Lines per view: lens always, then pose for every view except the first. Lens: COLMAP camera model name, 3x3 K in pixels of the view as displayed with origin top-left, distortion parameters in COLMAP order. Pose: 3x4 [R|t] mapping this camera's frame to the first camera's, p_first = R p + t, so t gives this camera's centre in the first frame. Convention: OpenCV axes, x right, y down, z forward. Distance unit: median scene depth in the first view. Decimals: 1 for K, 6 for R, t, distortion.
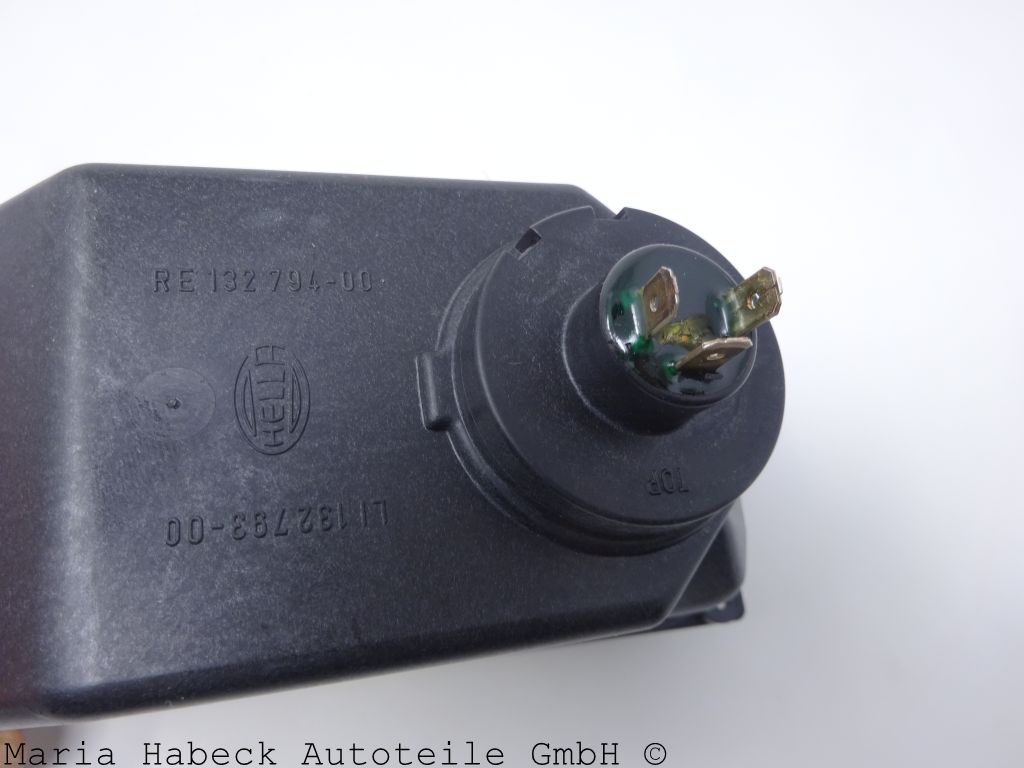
lens RADIAL K [[744.5, 0, 512.0], [0, 744.5, 384.0], [0, 0, 1]] dist [0.010414, -0.011709]
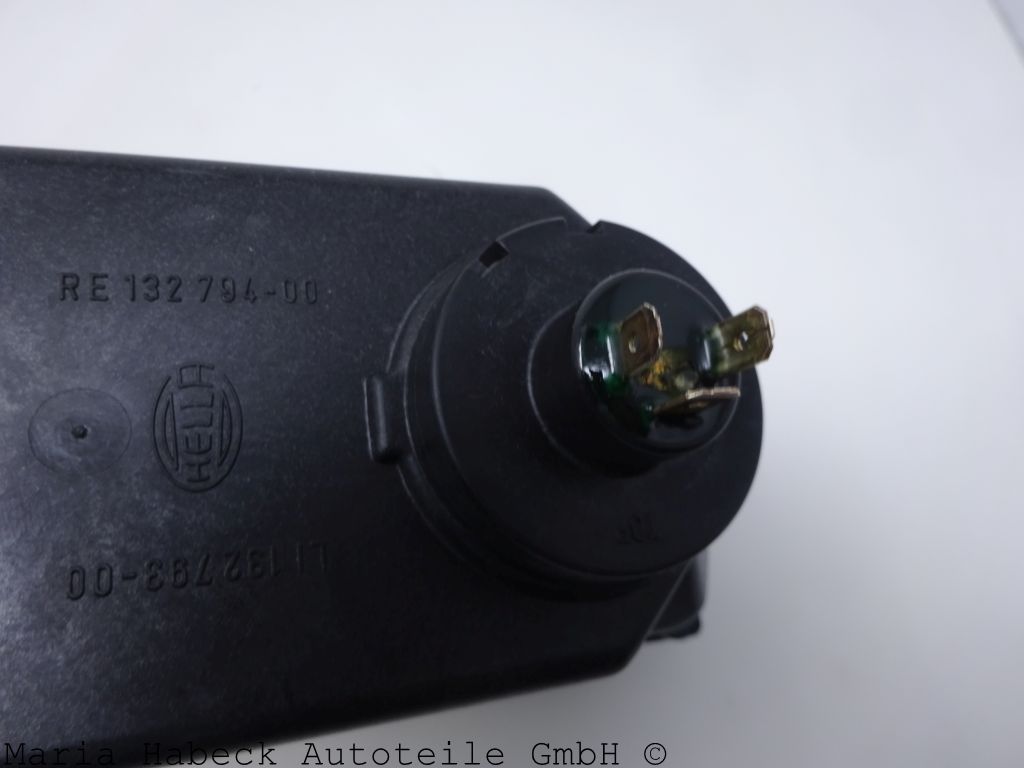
lens RADIAL K [[744.5, 0, 512.0], [0, 744.5, 384.0], [0, 0, 1]] dist [0.010414, -0.011709]
pose [[0.997588, 0.031277, 0.061963, -0.007308], [-0.033690, 0.998699, 0.038282, -0.075257], [-0.060685, -0.040277, 0.997344, 0.098337]]
